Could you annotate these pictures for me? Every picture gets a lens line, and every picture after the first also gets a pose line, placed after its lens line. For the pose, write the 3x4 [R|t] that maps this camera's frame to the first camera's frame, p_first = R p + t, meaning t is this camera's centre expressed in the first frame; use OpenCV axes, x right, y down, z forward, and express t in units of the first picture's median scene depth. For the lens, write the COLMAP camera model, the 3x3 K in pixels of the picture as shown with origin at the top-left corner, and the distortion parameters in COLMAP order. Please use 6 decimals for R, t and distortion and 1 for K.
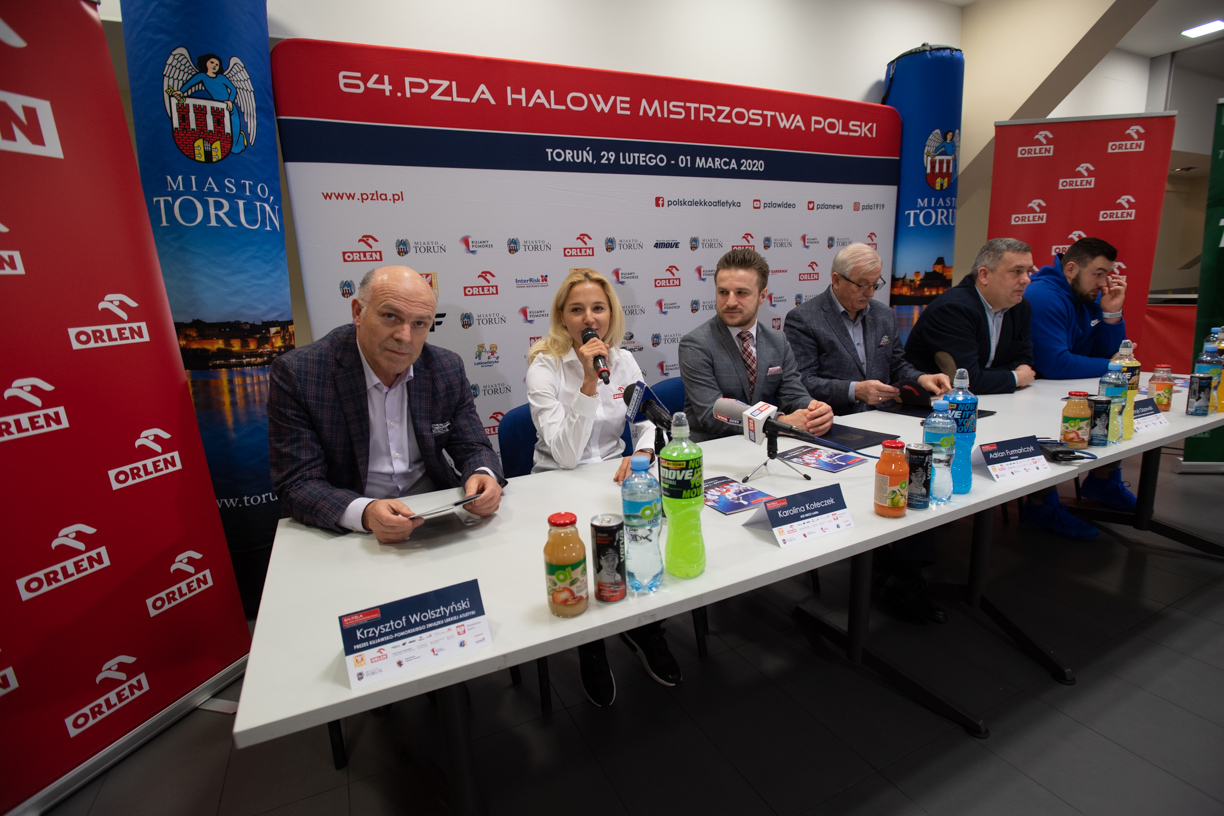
lens RADIAL K [[588.7, 0, 612.0], [0, 588.7, 408.0], [0, 0, 1]] dist [-0.061062, 0.022216]
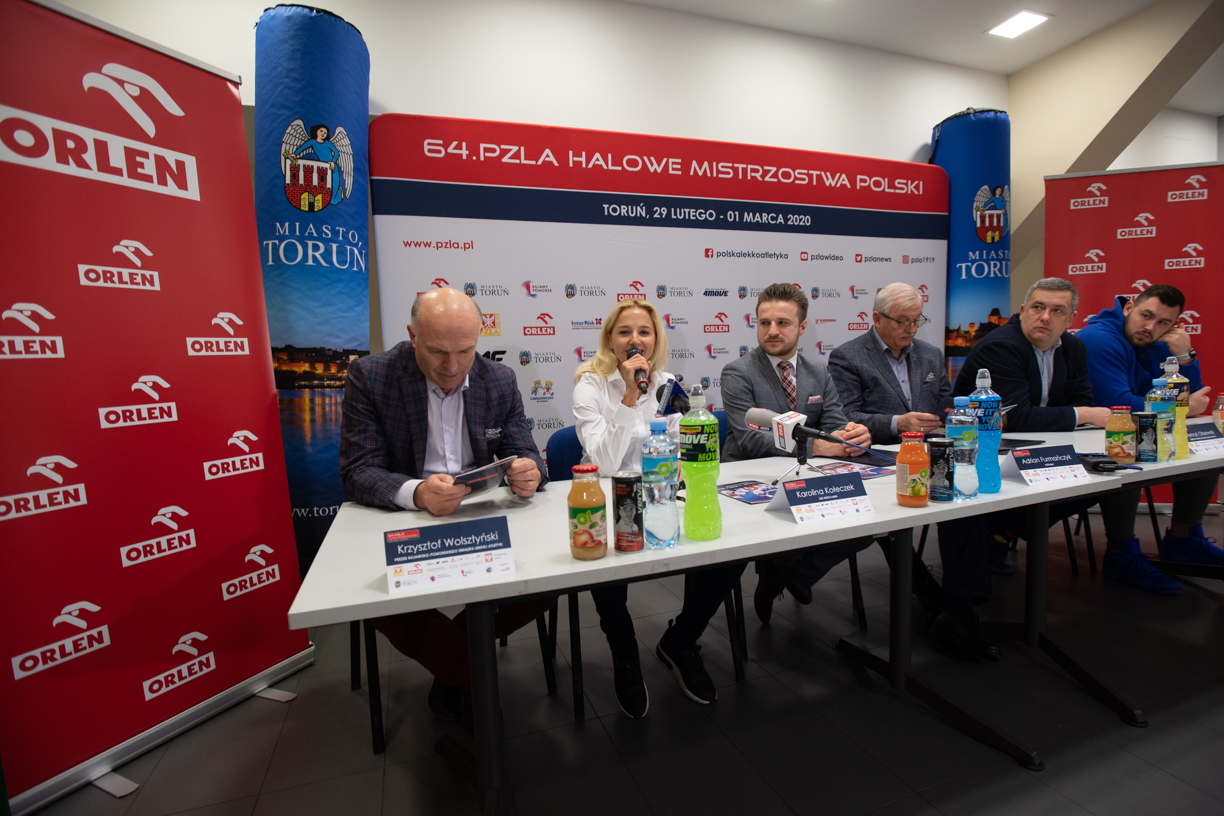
lens RADIAL K [[588.7, 0, 612.0], [0, 588.7, 408.0], [0, 0, 1]] dist [-0.061062, 0.022216]
pose [[0.994089, 0.015879, -0.107402, 0.027576], [-0.029278, 0.991805, -0.124363, 0.070077], [0.104547, 0.126772, 0.986407, -0.035375]]
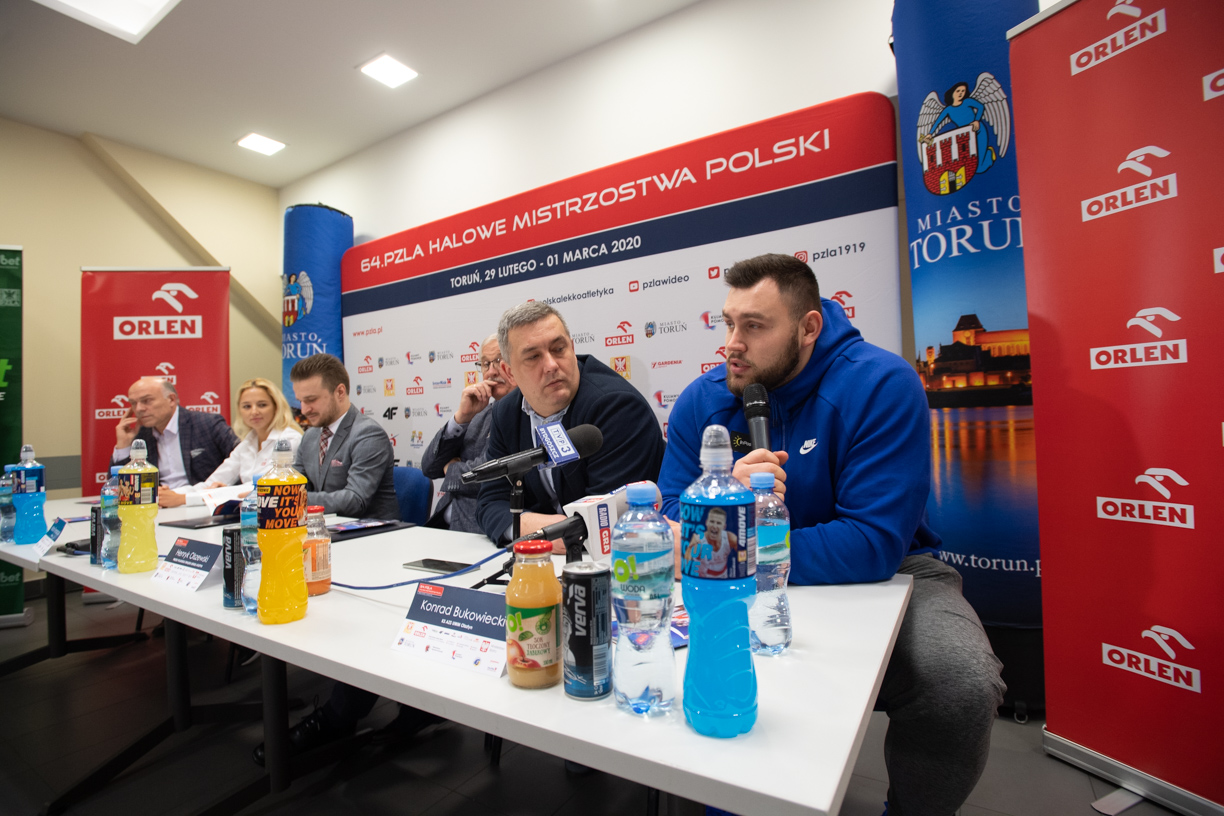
lens RADIAL K [[584.9, 0, 612.0], [0, 584.9, 408.0], [0, 0, 1]] dist [-0.063082, 0.020640]
pose [[0.541140, 0.014533, -0.840807, 1.122316], [-0.160982, 0.983149, -0.086614, -0.117779], [0.825380, 0.182225, 0.534362, 0.660404]]
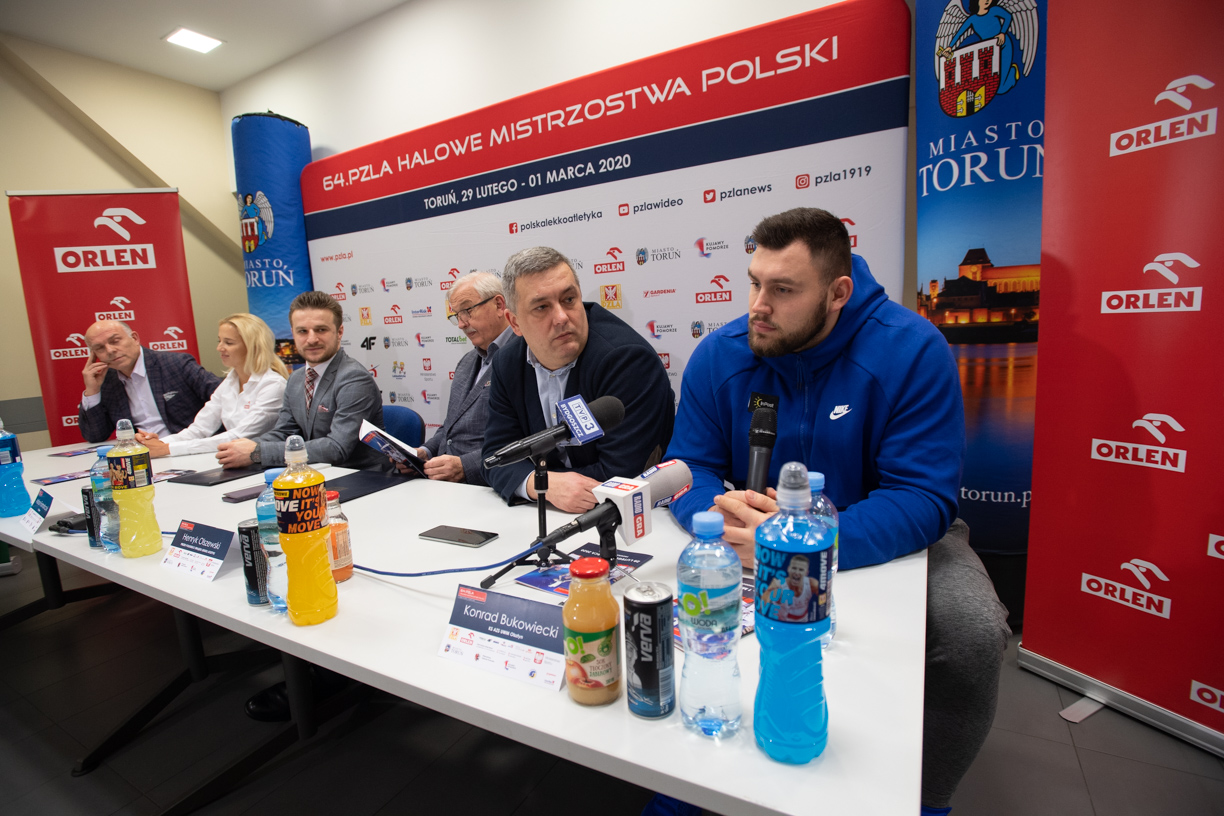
lens RADIAL K [[585.0, 0, 612.0], [0, 585.0, 408.0], [0, 0, 1]] dist [-0.058569, 0.017842]
pose [[0.581131, 0.134990, -0.802537, 1.088031], [-0.137706, 0.988238, 0.066510, -0.157901], [0.802075, 0.071864, 0.592884, 0.635959]]
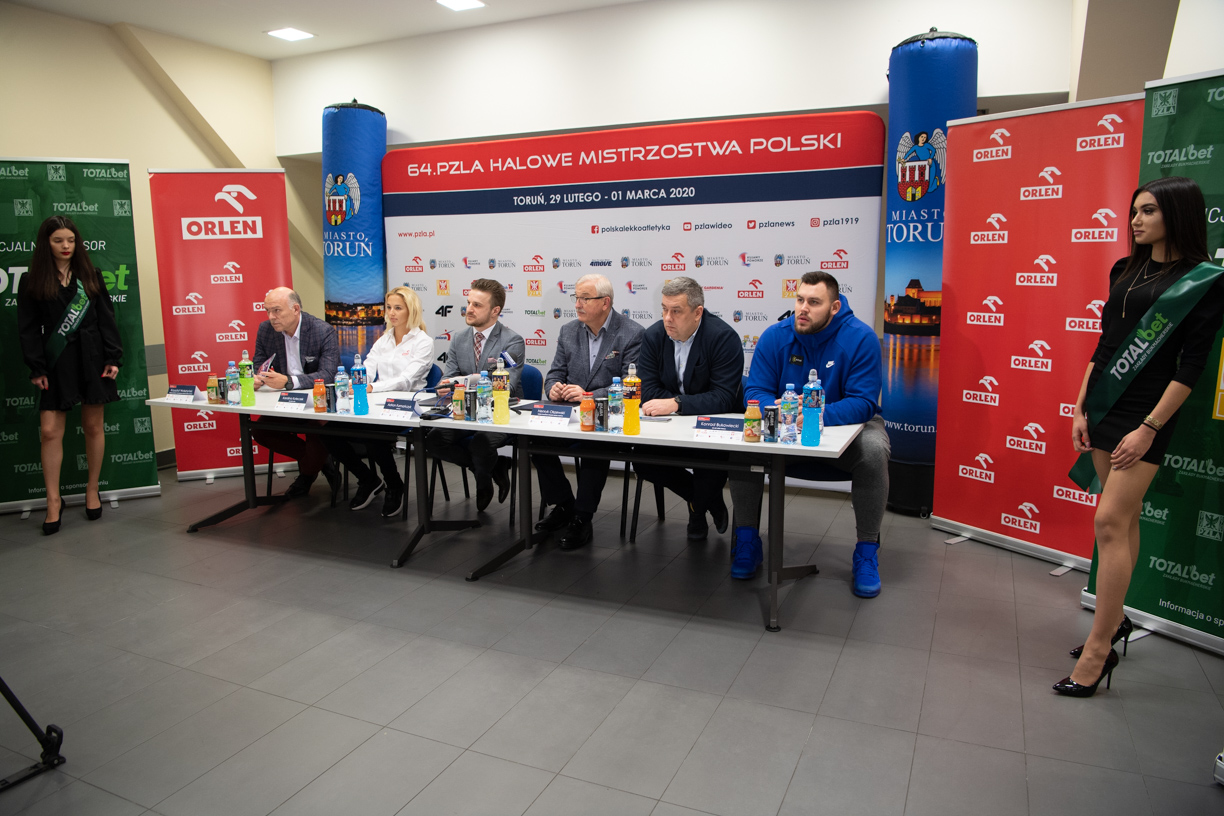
lens RADIAL K [[836.4, 0, 612.0], [0, 836.4, 408.0], [0, 0, 1]] dist [-0.070849, -0.004386]
pose [[0.651074, 0.165061, -0.740849, 1.634291], [-0.174421, 0.982483, 0.065612, -0.110198], [0.738702, 0.086502, 0.668459, -0.146400]]
